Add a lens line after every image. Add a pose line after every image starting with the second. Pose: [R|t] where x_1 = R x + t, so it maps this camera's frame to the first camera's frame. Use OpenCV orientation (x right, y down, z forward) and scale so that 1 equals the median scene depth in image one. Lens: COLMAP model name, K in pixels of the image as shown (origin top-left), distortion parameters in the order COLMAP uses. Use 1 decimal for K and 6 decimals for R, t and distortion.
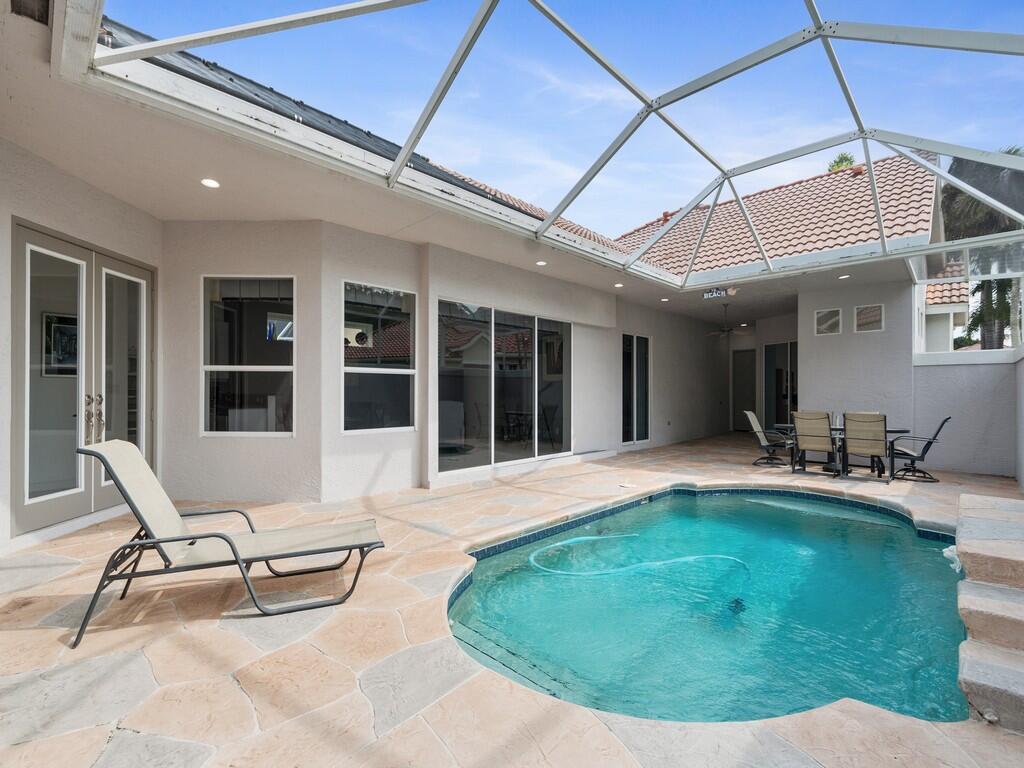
lens RADIAL K [[478.0, 0, 509.0], [0, 478.0, 387.5], [0, 0, 1]] dist [-0.004407, -0.000112]
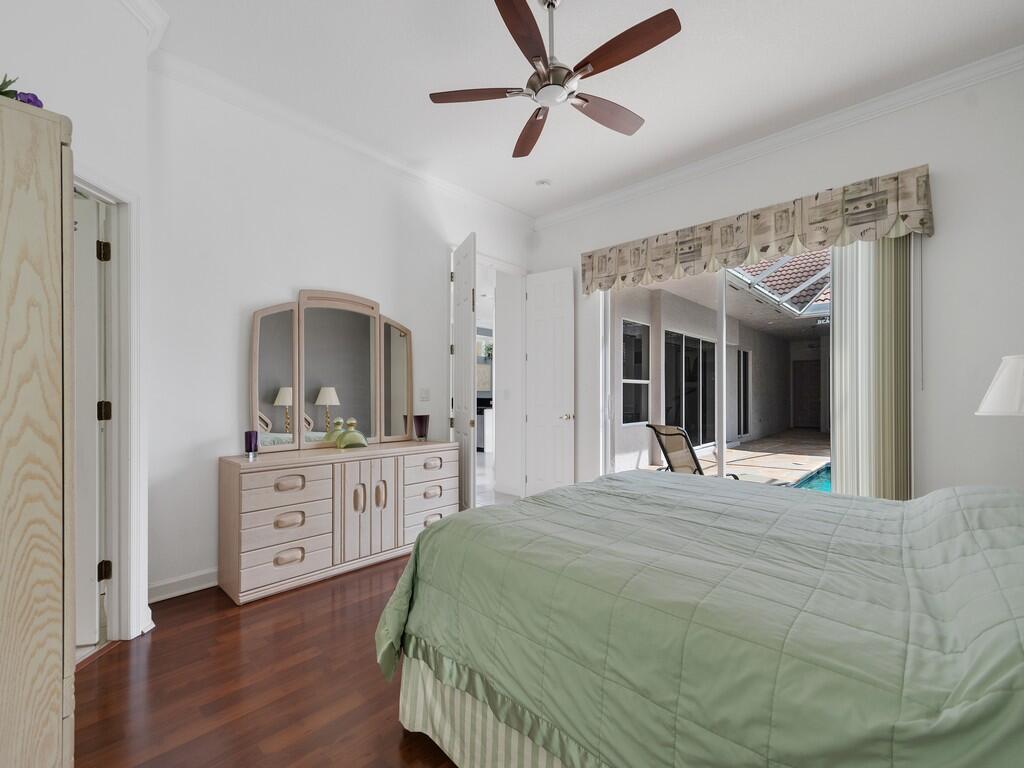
lens RADIAL K [[452.0, 0, 513.5], [0, 452.0, 392.9], [0, 0, 1]] dist [0.006432, -0.001293]
pose [[0.999912, -0.000437, 0.013265, -0.490747], [0.000344, 0.999976, 0.006944, -0.007811], [-0.013268, -0.006938, 0.999888, -0.252062]]
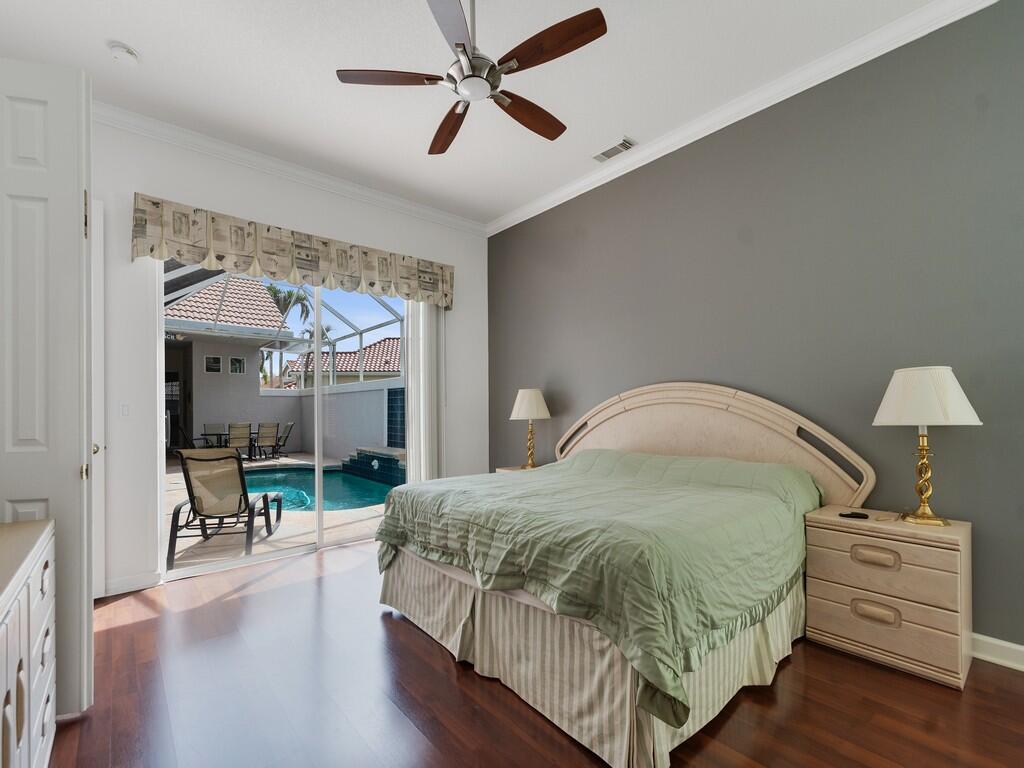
lens RADIAL K [[452.0, 0, 494.8], [0, 452.0, 404.1], [0, 0, 1]] dist [0.006432, -0.001293]
pose [[0.102638, 0.006114, 0.994700, -0.717625], [-0.003375, 0.999977, -0.005799, -0.007346], [-0.994713, -0.002762, 0.102657, -0.019040]]
